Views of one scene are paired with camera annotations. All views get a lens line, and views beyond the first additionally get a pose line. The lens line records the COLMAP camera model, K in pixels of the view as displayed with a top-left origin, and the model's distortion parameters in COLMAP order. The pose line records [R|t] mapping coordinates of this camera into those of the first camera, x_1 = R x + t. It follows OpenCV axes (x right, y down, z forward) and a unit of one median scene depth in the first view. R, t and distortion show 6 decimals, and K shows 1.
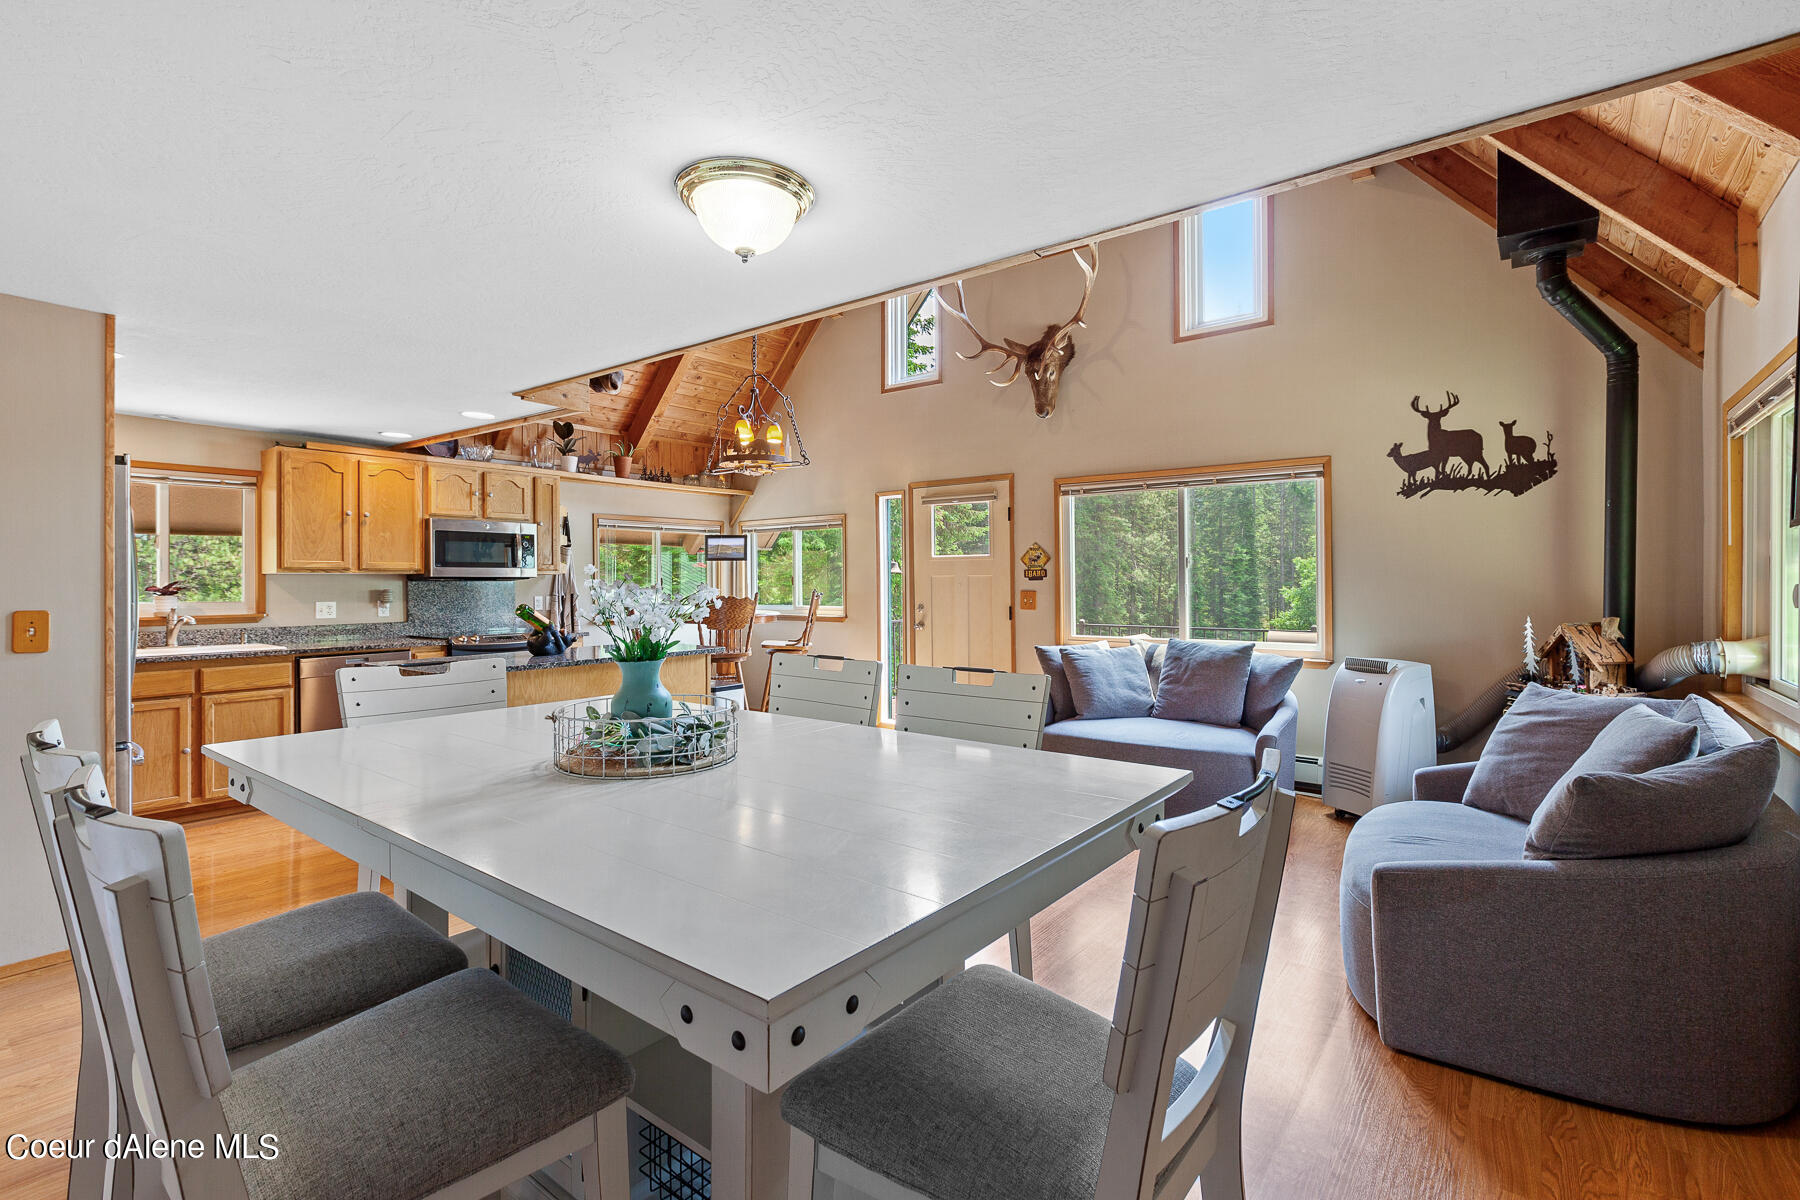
lens RADIAL K [[811.0, 0, 917.4], [0, 811.0, 582.9], [0, 0, 1]] dist [-0.004154, 0.000560]
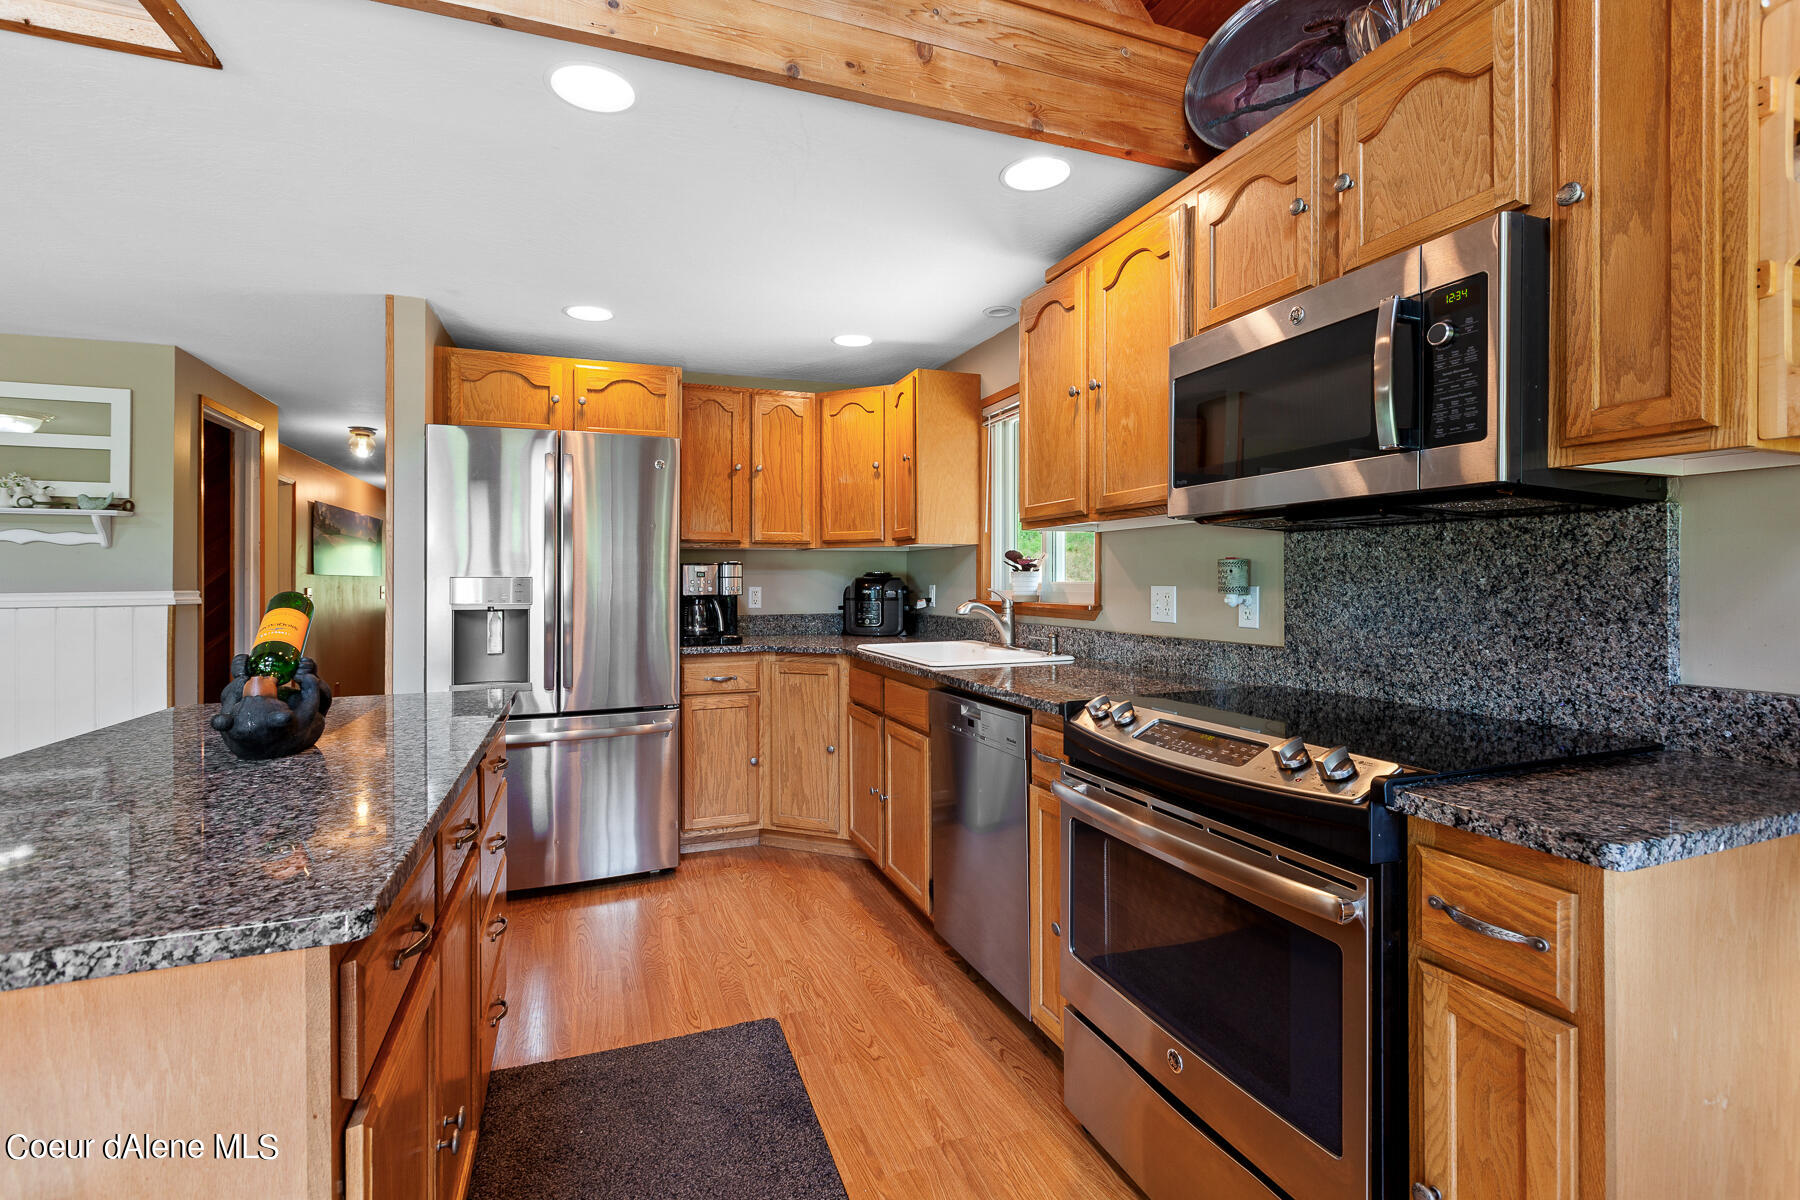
lens RADIAL K [[811.0, 0, 890.0], [0, 811.0, 576.0], [0, 0, 1]] dist [-0.004154, 0.000560]
pose [[-0.548980, 0.002730, -0.835831, -0.240739], [0.007002, 0.999975, -0.001333, 0.015910], [0.835806, -0.006584, -0.548985, 1.056646]]
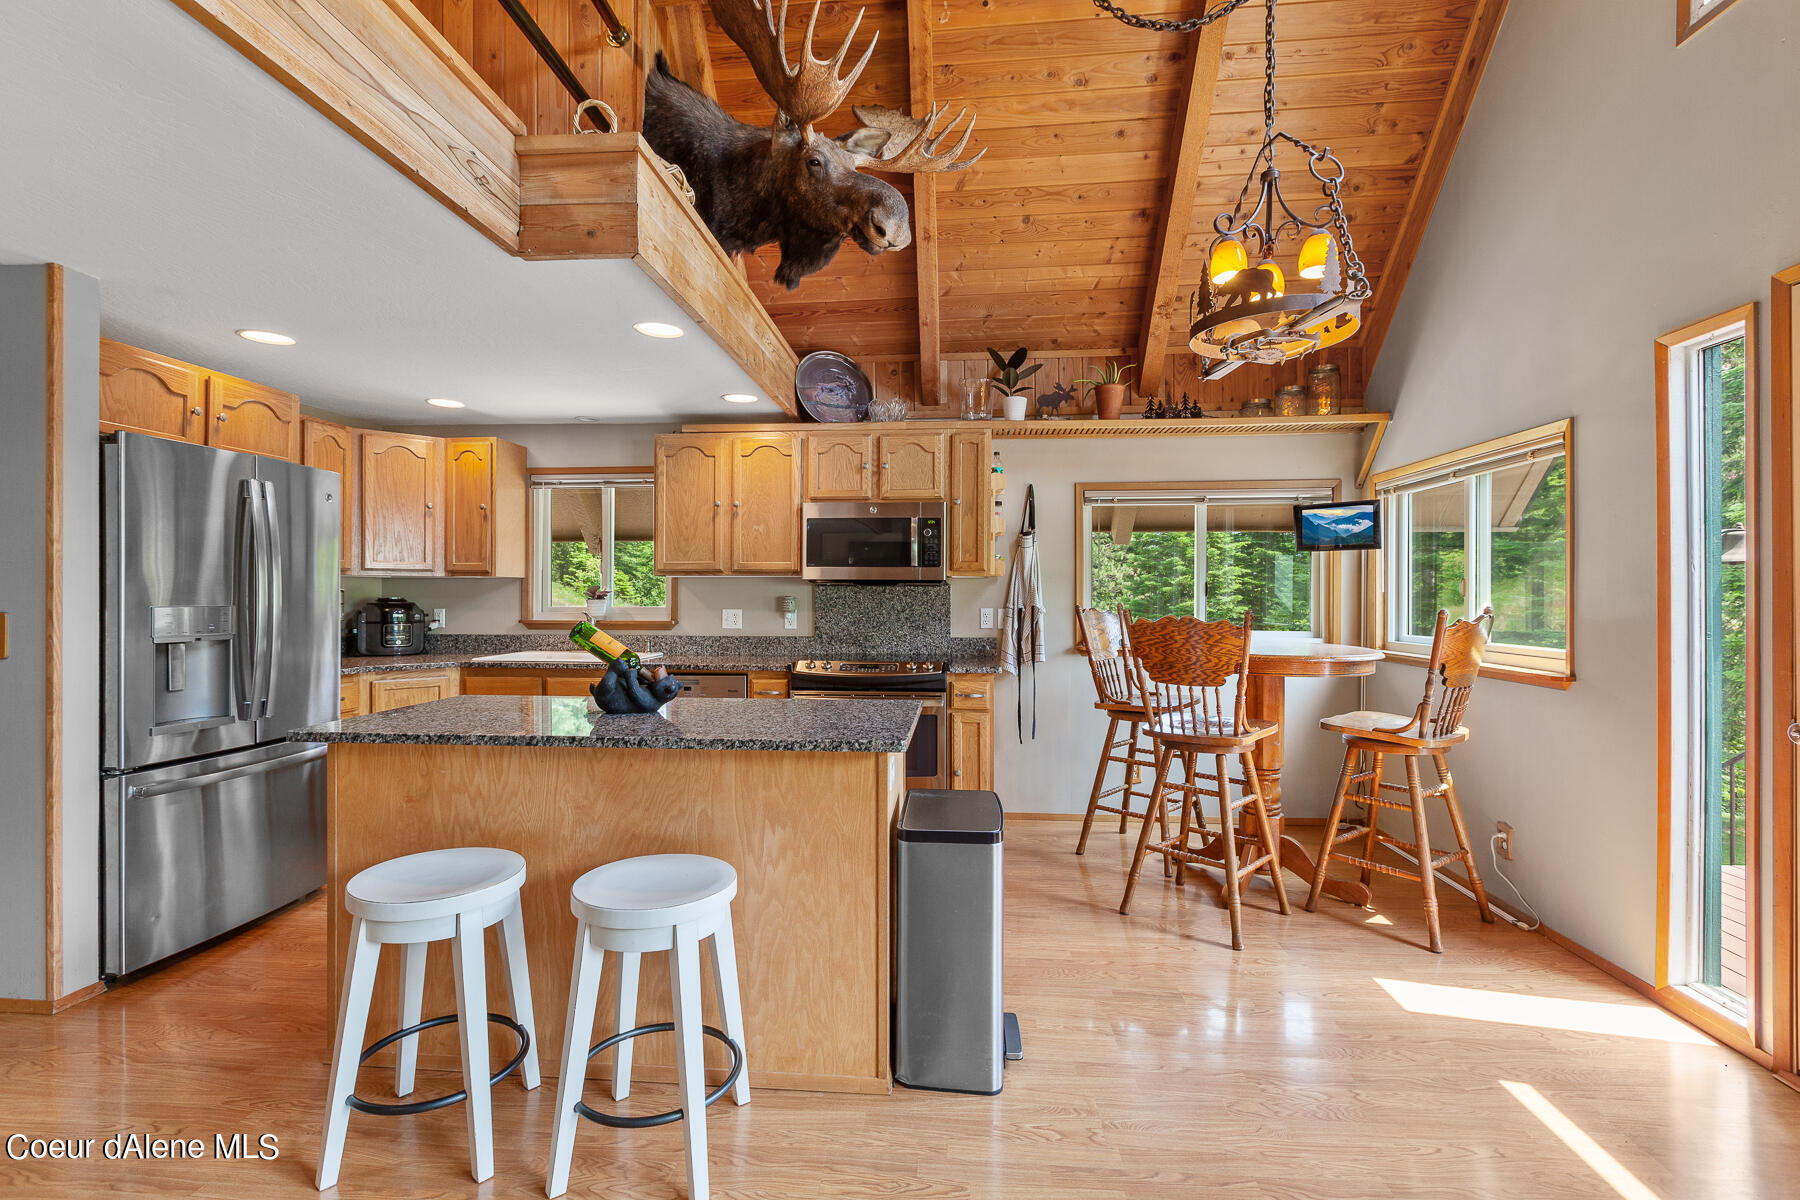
lens RADIAL K [[811.0, 0, 901.4], [0, 811.0, 595.4], [0, 0, 1]] dist [-0.004154, 0.000560]
pose [[0.520104, 0.007048, -0.854074, 0.100407], [-0.005976, 0.999972, 0.004613, 0.002968], [0.854082, 0.002705, 0.520131, 0.660291]]
